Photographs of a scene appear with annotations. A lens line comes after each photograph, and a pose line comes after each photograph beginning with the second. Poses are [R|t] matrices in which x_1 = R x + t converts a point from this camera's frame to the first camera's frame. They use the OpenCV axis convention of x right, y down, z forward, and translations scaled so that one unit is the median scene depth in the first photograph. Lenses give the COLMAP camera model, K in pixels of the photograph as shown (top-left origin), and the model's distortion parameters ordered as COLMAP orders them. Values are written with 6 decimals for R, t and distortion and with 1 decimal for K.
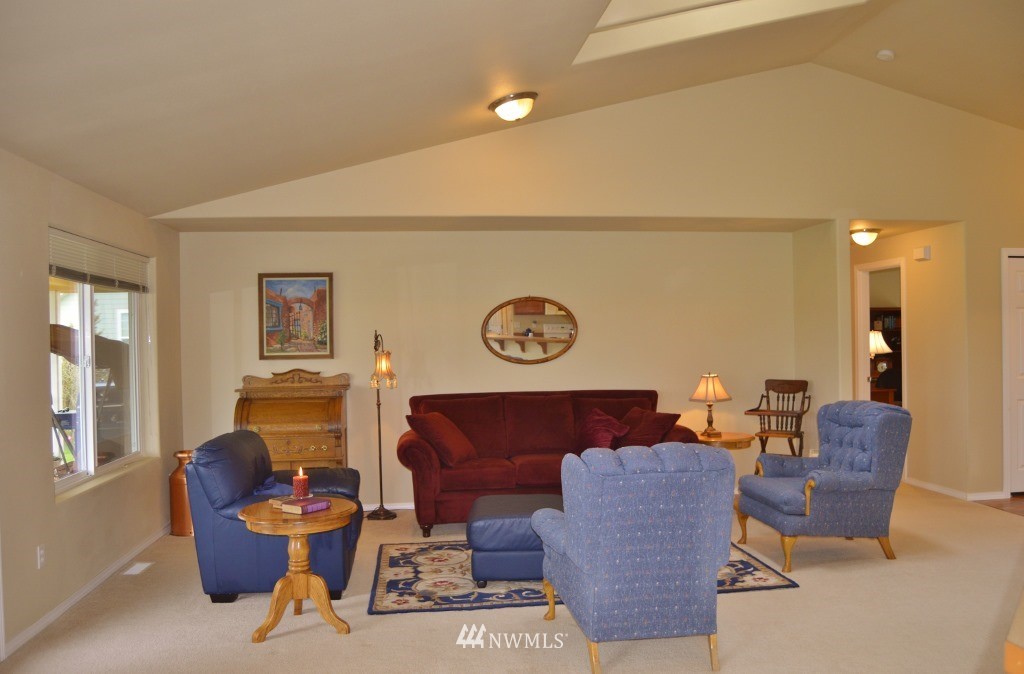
lens RADIAL K [[820.6, 0, 512.0], [0, 820.6, 337.0], [0, 0, 1]] dist [-0.076778, 0.003814]
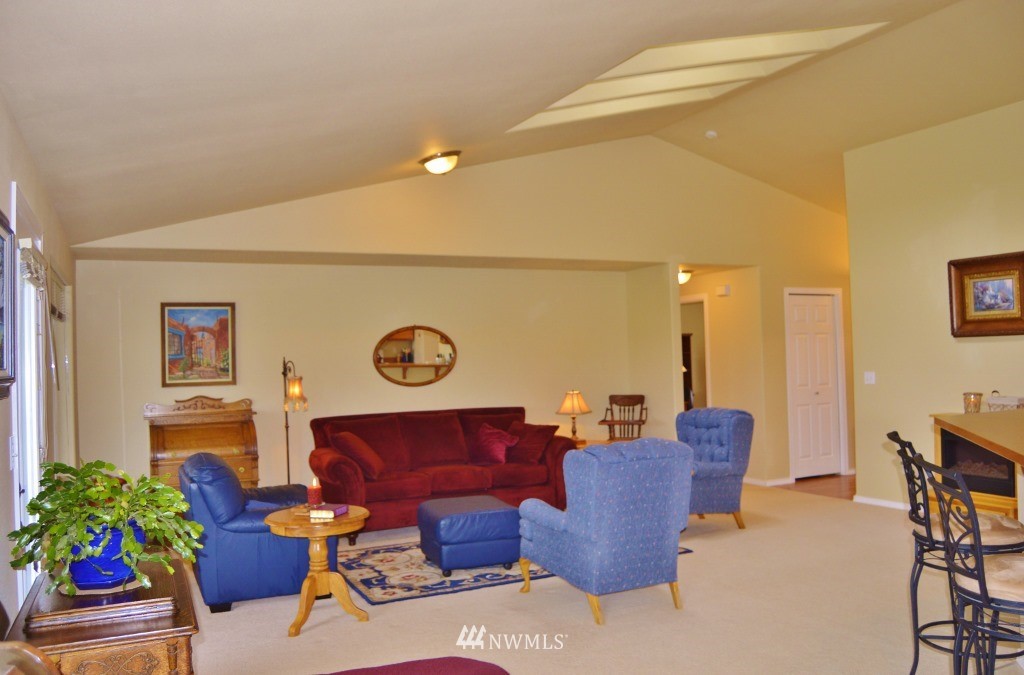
lens RADIAL K [[820.6, 0, 512.0], [0, 820.6, 337.5], [0, 0, 1]] dist [-0.076778, 0.003814]
pose [[0.947111, -0.003704, 0.320884, -0.235783], [0.013905, 0.999468, -0.029504, 0.001605], [-0.320604, 0.032405, 0.946659, -0.103665]]
